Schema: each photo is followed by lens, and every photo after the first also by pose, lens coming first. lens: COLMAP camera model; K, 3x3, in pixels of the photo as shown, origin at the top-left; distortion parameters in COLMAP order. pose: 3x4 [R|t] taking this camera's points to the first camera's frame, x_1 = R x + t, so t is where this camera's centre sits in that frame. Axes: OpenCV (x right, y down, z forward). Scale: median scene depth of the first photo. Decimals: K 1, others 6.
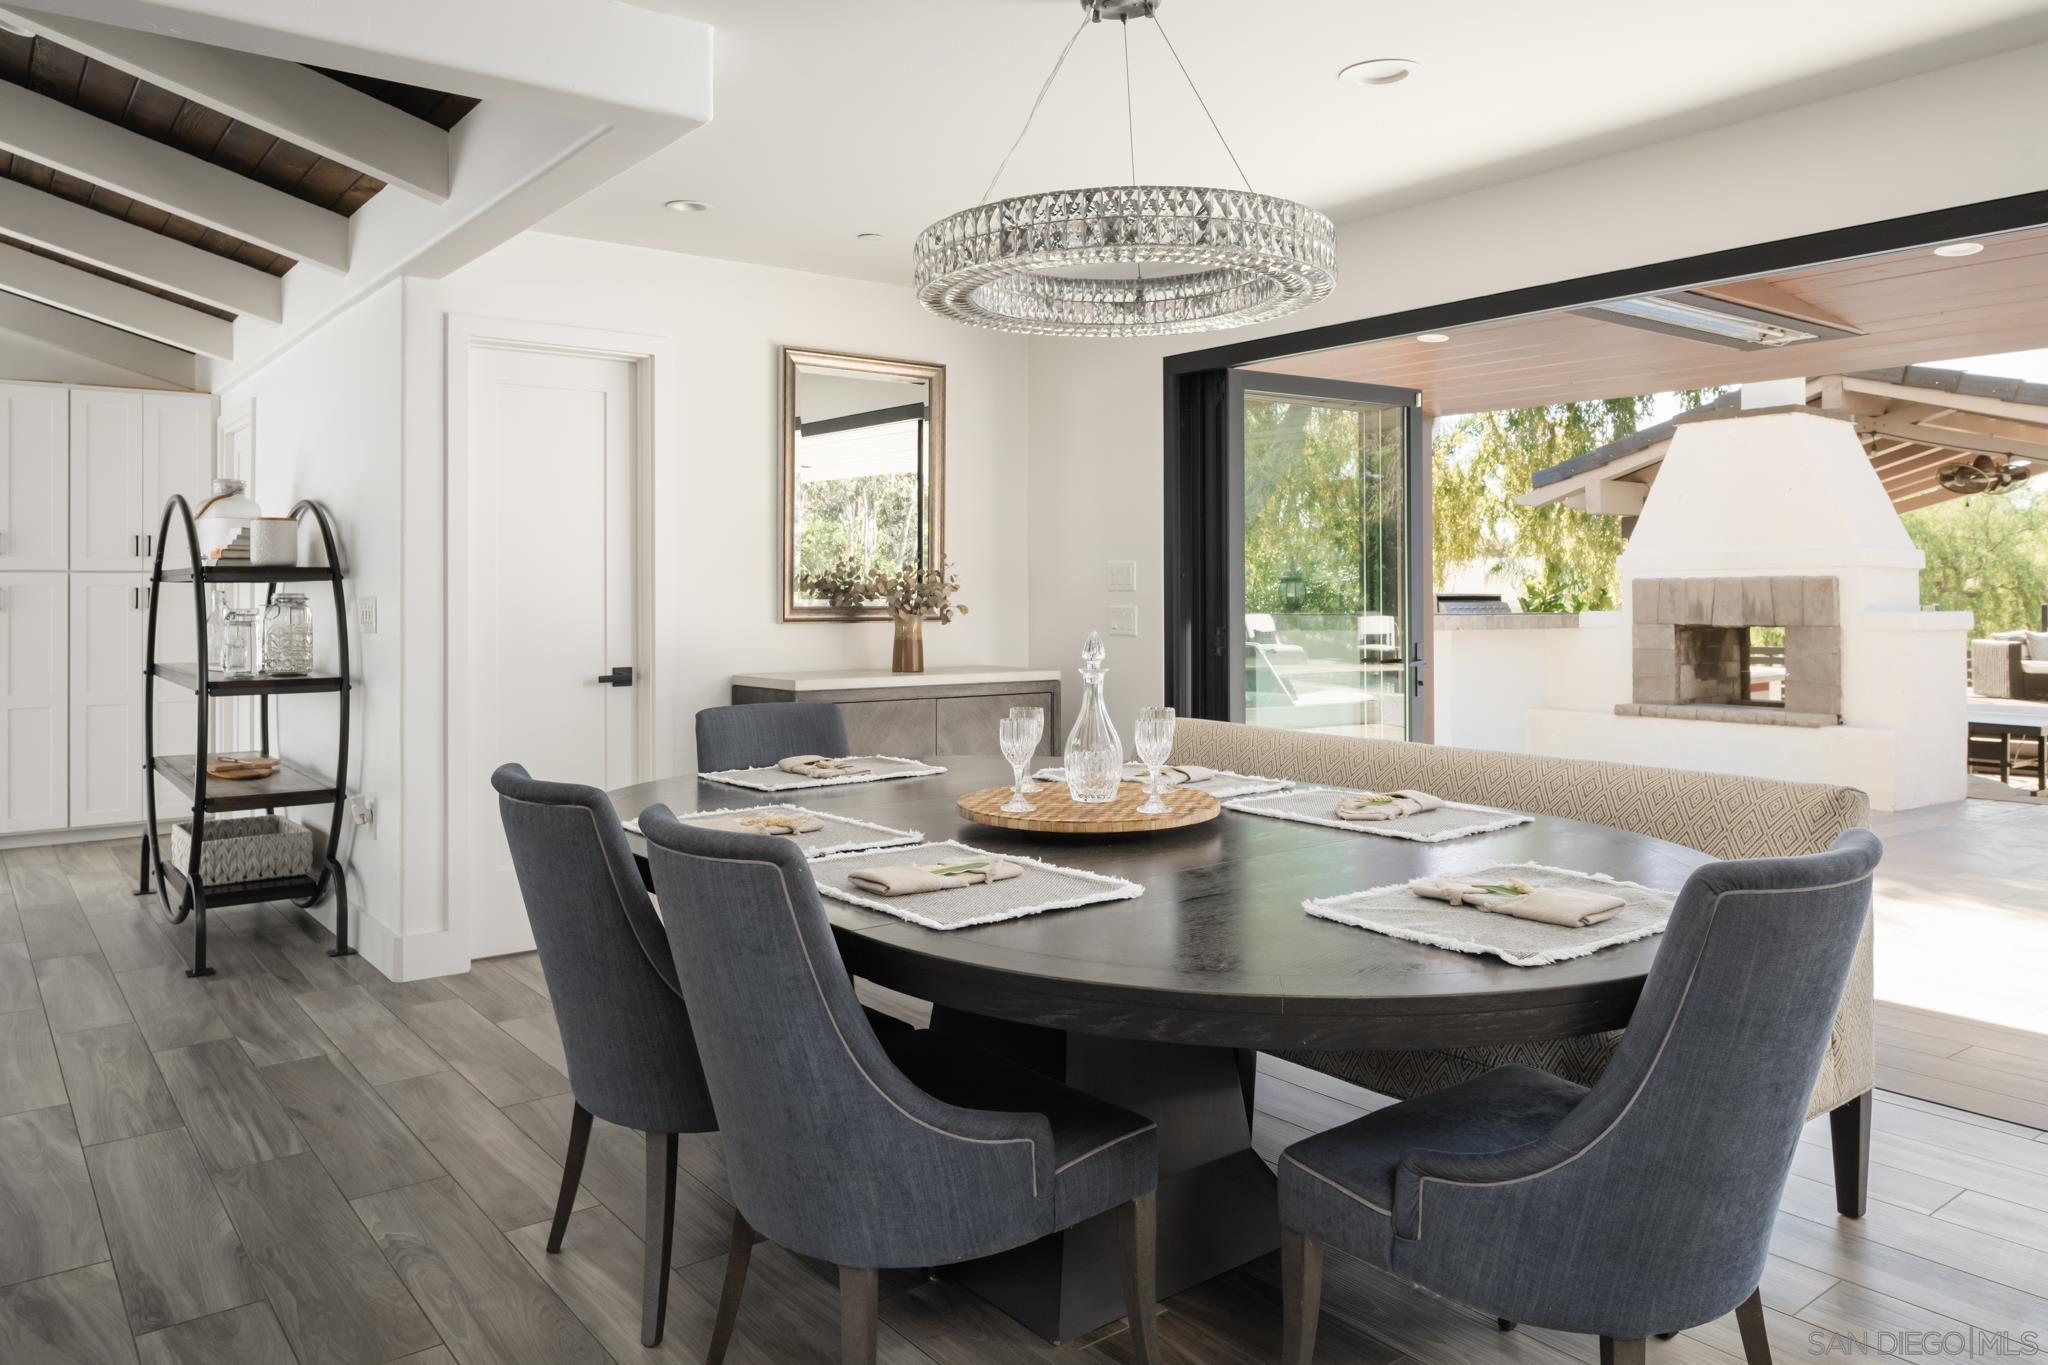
lens RADIAL K [[1402.6, 0, 1023.3], [0, 1402.6, 578.1], [0, 0, 1]] dist [0.000217, -0.002202]
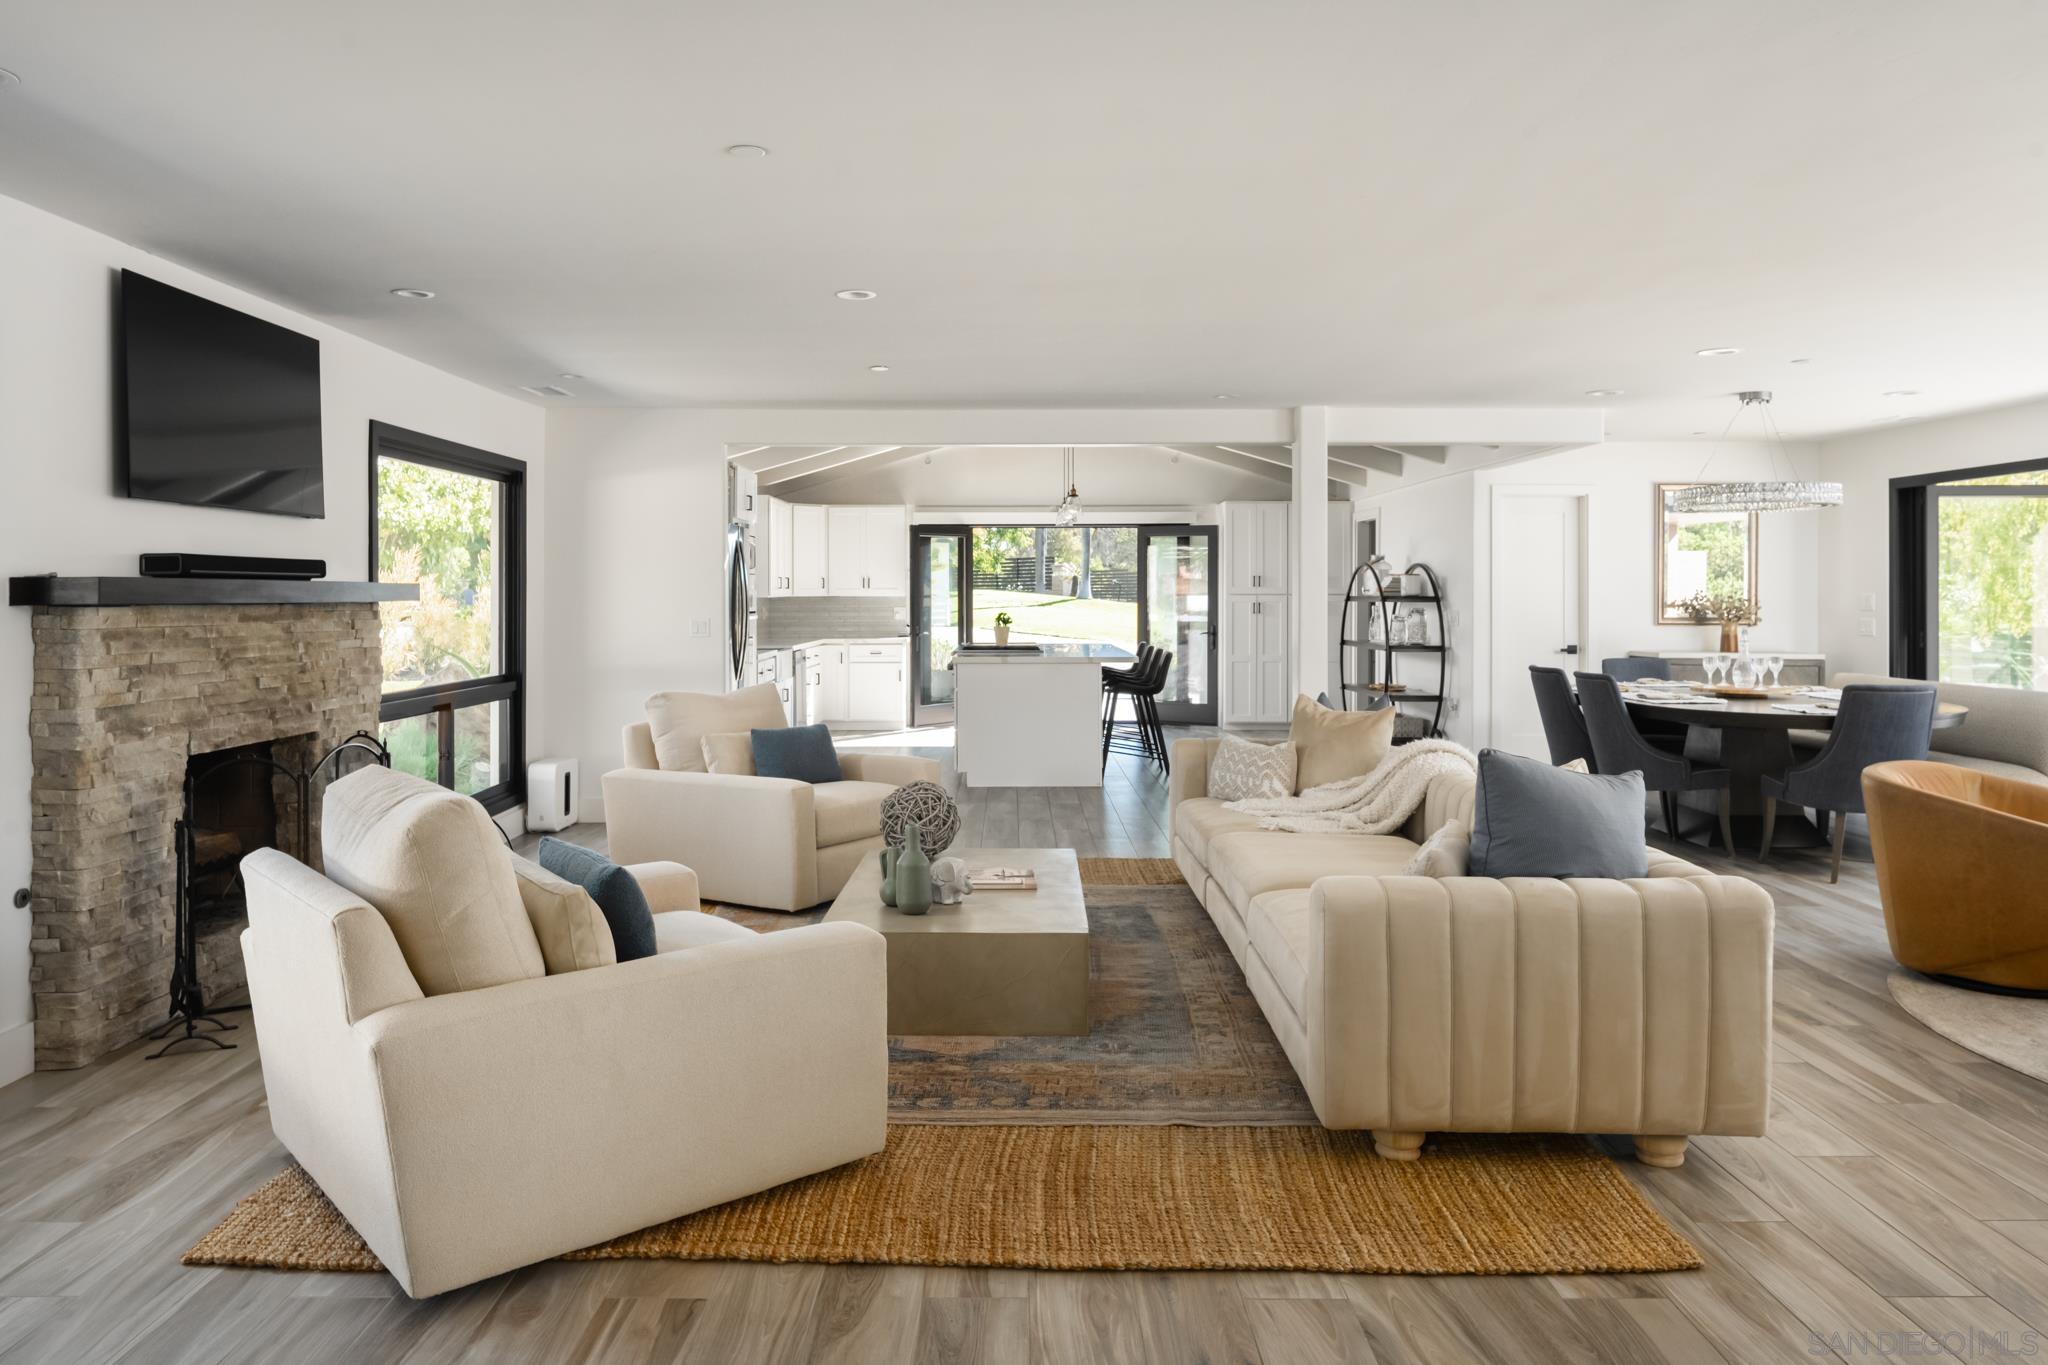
lens RADIAL K [[1413.4, 0, 1019.9], [0, 1413.4, 583.2], [0, 0, 1]] dist [0.033956, 0.001363]
pose [[0.790362, -0.002152, -0.612637, 0.358165], [0.003468, 0.999994, 0.000962, -0.032751], [0.612630, -0.002885, 0.790364, -1.167347]]
